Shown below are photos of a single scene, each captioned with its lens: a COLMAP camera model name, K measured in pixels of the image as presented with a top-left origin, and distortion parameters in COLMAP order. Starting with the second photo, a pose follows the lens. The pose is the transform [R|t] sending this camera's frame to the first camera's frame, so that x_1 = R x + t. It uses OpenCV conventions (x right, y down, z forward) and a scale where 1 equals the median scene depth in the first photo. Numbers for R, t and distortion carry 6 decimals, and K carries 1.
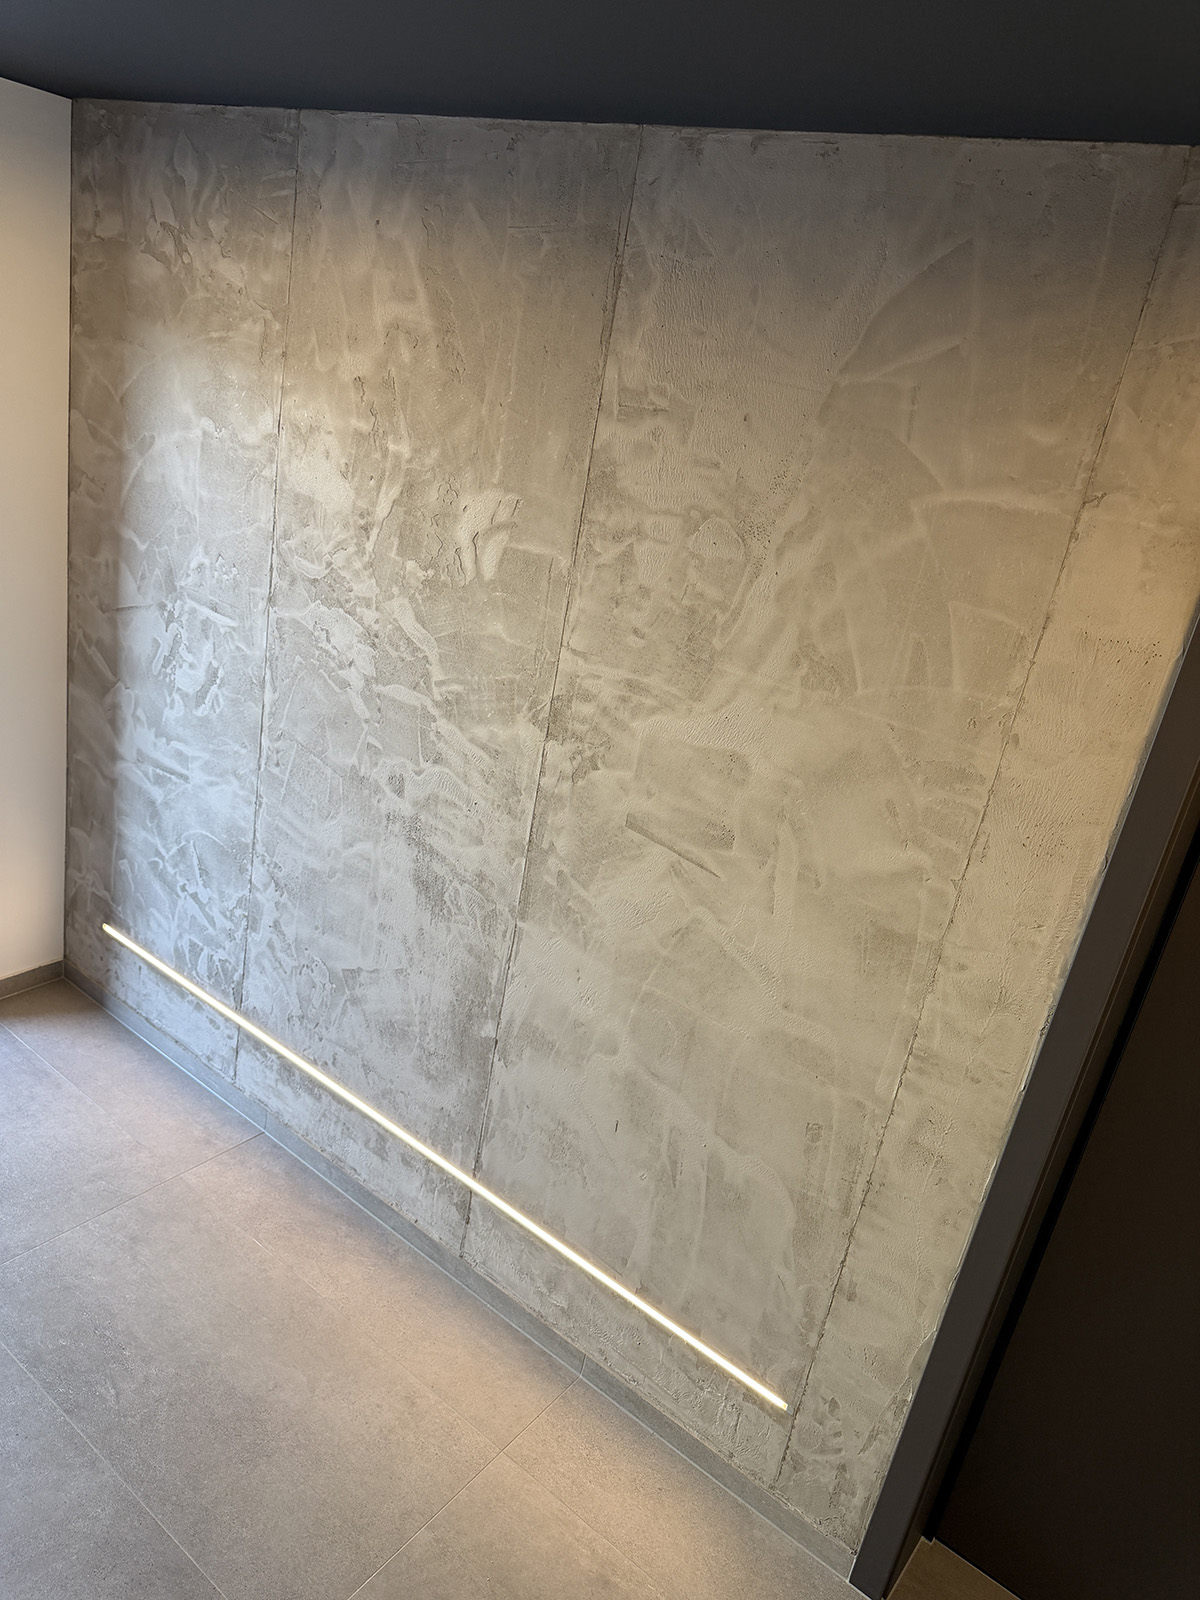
lens RADIAL K [[1124.7, 0, 605.0], [0, 1124.7, 791.9], [0, 0, 1]] dist [0.040164, -0.039242]
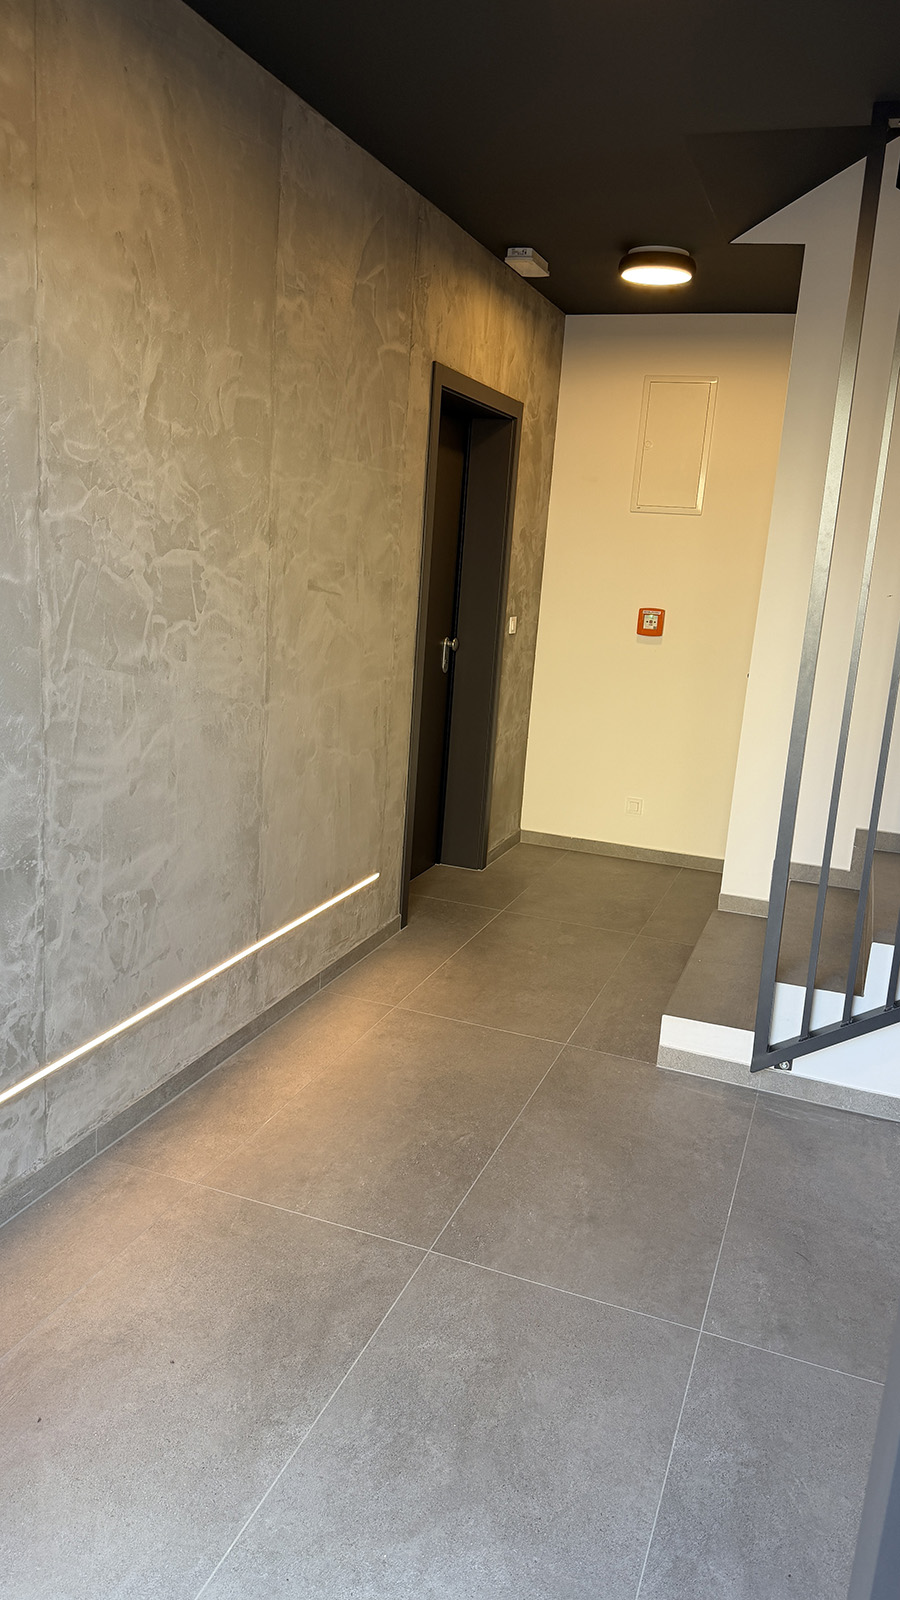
lens RADIAL K [[1122.2, 0, 447.5], [0, 1122.2, 805.4], [0, 0, 1]] dist [-0.023083, -0.010961]
pose [[-0.242841, -0.398410, 0.884476, -1.430517], [0.230152, 0.862073, 0.451509, -0.343491], [-0.942368, 0.313209, -0.117652, 1.110537]]
